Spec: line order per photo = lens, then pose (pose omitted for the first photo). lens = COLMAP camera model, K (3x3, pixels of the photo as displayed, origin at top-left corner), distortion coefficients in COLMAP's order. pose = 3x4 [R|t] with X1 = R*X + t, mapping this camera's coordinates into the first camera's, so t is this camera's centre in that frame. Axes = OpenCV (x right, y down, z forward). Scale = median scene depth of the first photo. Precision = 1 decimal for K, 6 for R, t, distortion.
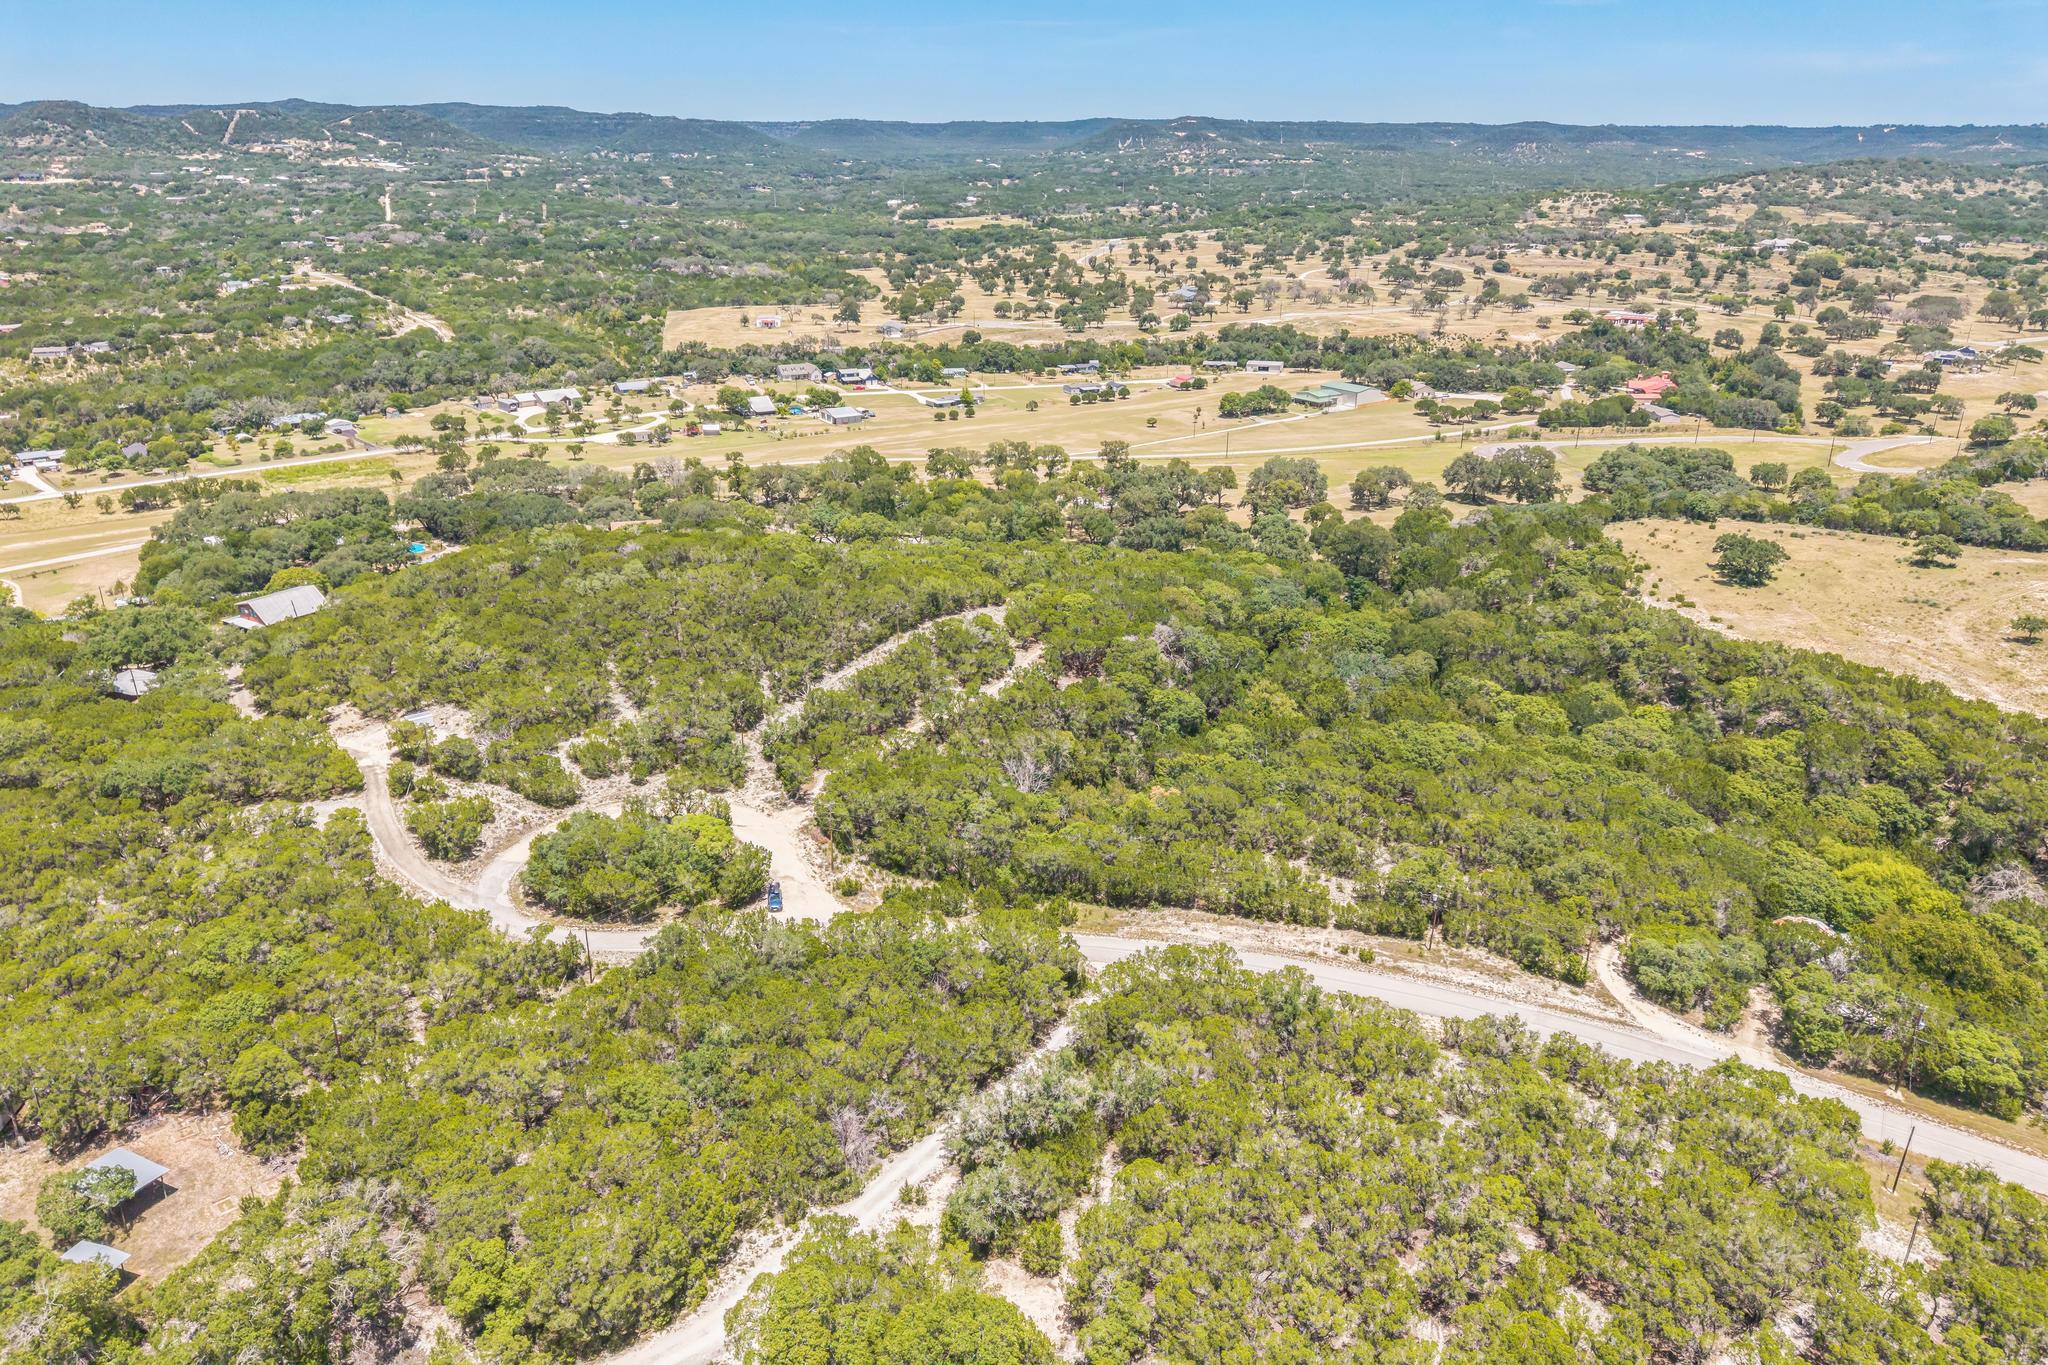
lens RADIAL K [[1387.5, 0, 1024.9], [0, 1387.5, 693.8], [0, 0, 1]] dist [0.020978, -0.017982]
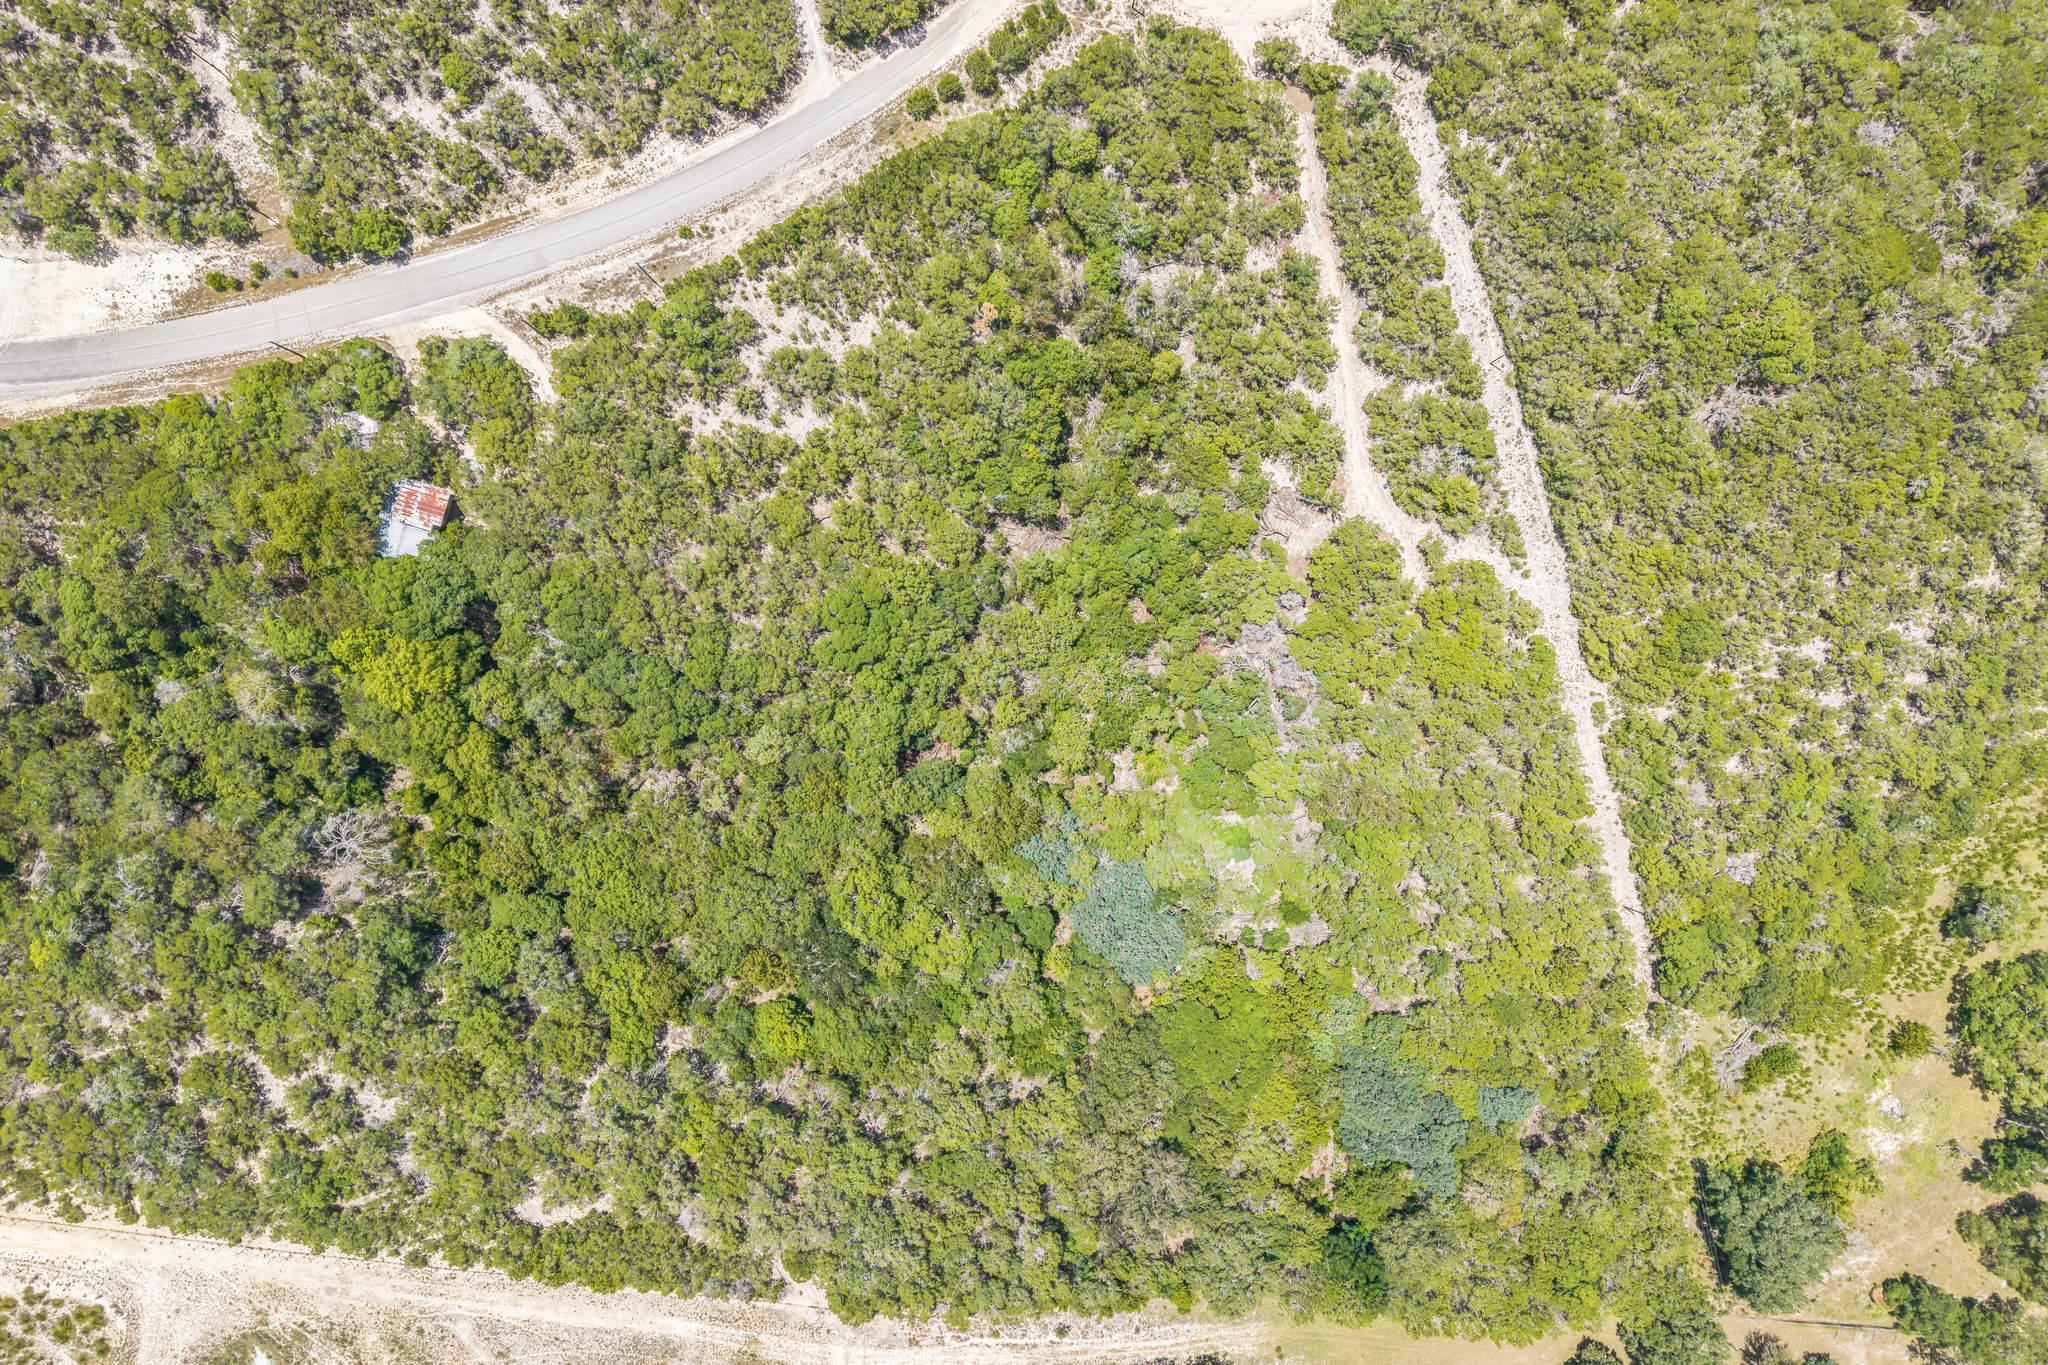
lens RADIAL K [[1387.5, 0, 1035.9], [0, 1387.5, 693.8], [0, 0, 1]] dist [0.020978, -0.017982]
pose [[-0.696946, 0.716694, -0.024810, 0.076455], [-0.292427, -0.252439, 0.922367, -0.234858], [0.654792, 0.650096, 0.385517, 0.218881]]
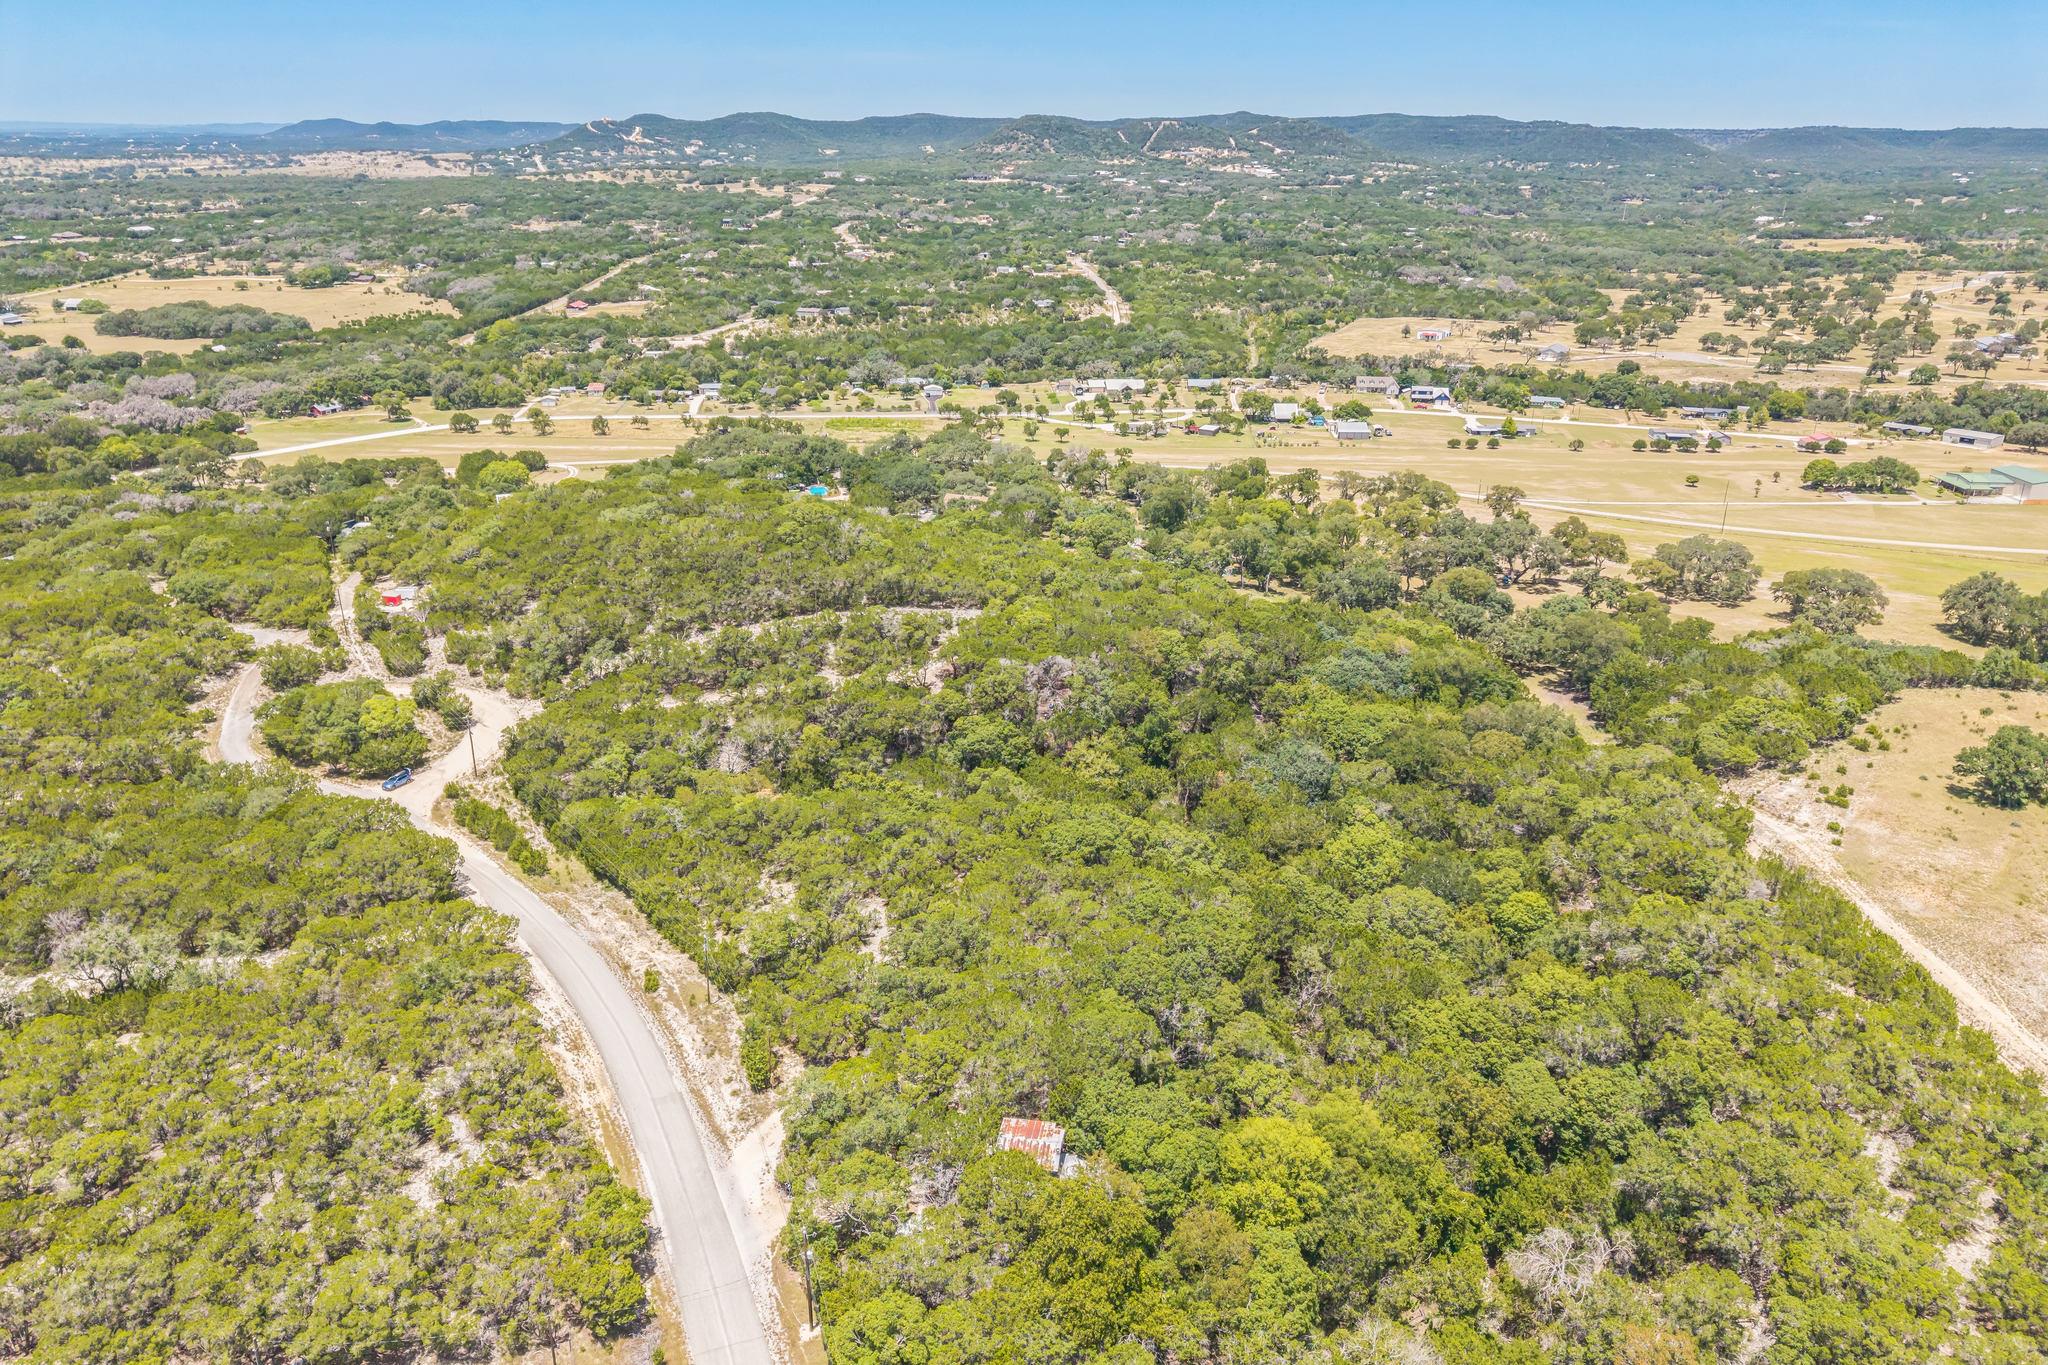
lens RADIAL K [[1387.5, 0, 1020.3], [0, 1387.5, 690.5], [0, 0, 1]] dist [0.020978, -0.017982]
pose [[0.805084, 0.219493, -0.551056, 0.204888], [-0.223863, 0.972747, 0.060398, -0.026855], [0.549295, 0.074736, 0.832280, 0.072782]]
